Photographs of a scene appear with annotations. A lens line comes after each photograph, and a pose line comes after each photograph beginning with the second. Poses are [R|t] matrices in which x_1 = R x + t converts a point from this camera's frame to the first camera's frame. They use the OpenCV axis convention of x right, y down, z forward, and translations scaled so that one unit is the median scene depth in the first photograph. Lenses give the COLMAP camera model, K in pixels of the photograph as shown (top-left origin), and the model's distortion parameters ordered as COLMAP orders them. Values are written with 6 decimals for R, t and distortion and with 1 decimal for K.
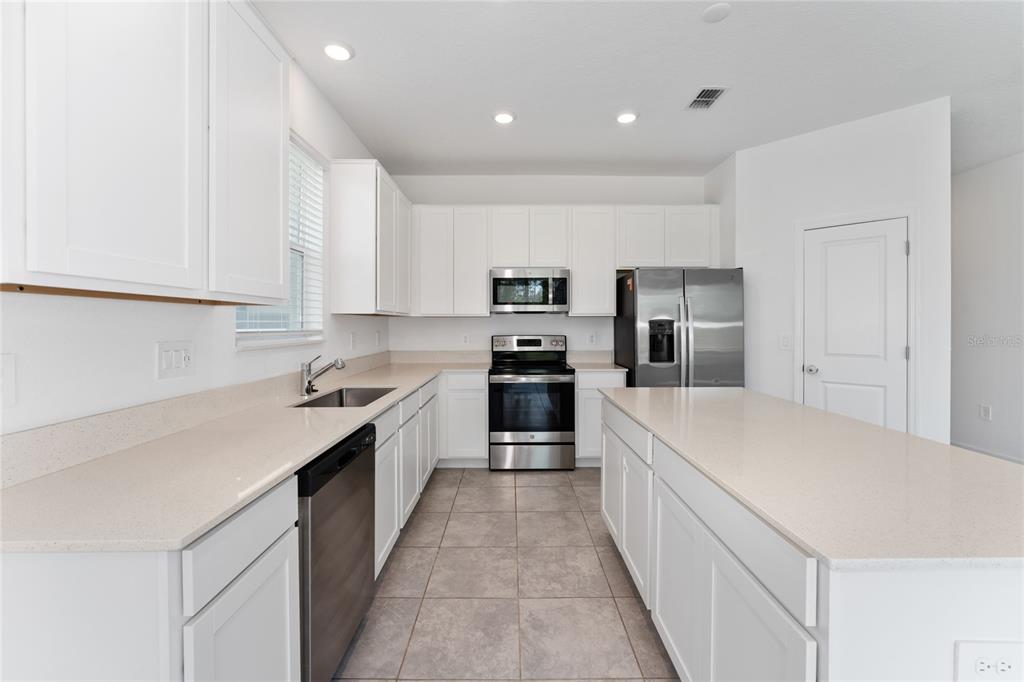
lens RADIAL K [[394.6, 0, 510.4], [0, 394.6, 330.8], [0, 0, 1]] dist [-0.000598, -0.000043]
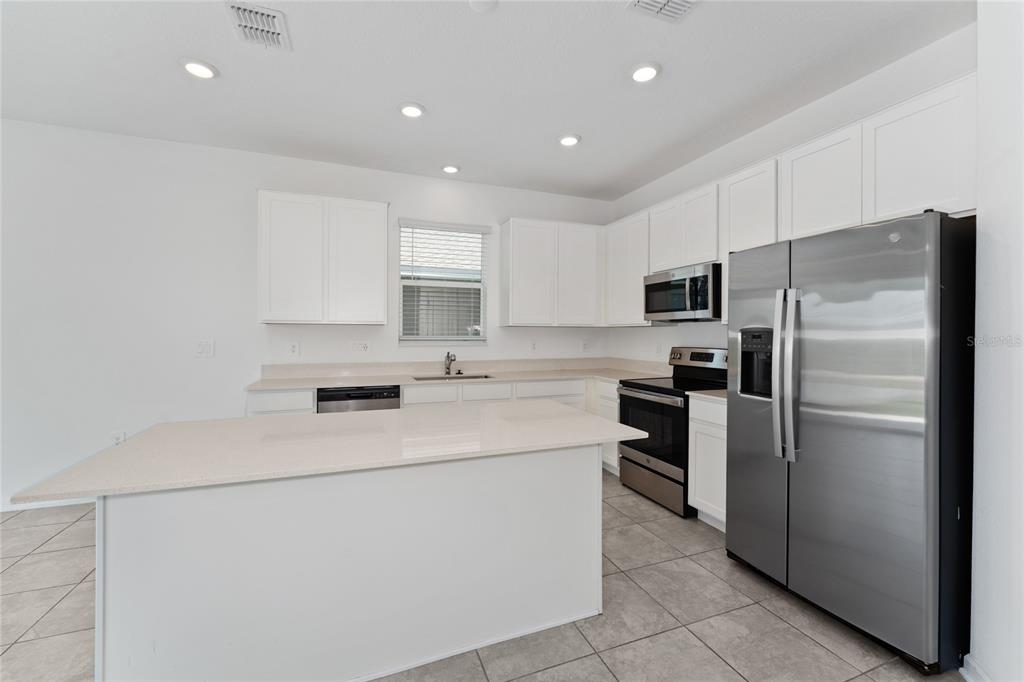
lens RADIAL K [[411.9, 0, 512.0], [0, 411.9, 341.0], [0, 0, 1]] dist [0.000998, -0.000059]
pose [[0.366503, 0.019242, -0.930218, 0.755971], [-0.019012, 0.999732, 0.013190, -0.007285], [0.930223, 0.012851, 0.366771, 0.351164]]
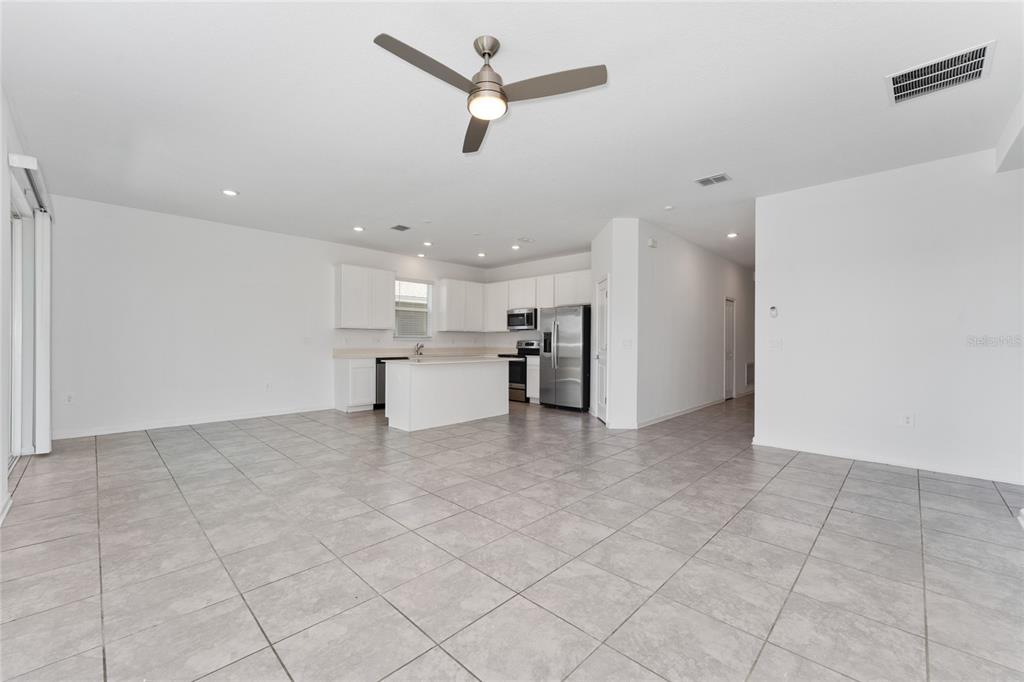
lens RADIAL K [[411.9, 0, 512.0], [0, 411.9, 341.0], [0, 0, 1]] dist [0.000998, -0.000059]
pose [[0.724005, 0.005721, -0.689772, 1.566765], [-0.022797, 0.999618, -0.015638, 0.052127], [0.689418, 0.027047, 0.723858, -0.644357]]
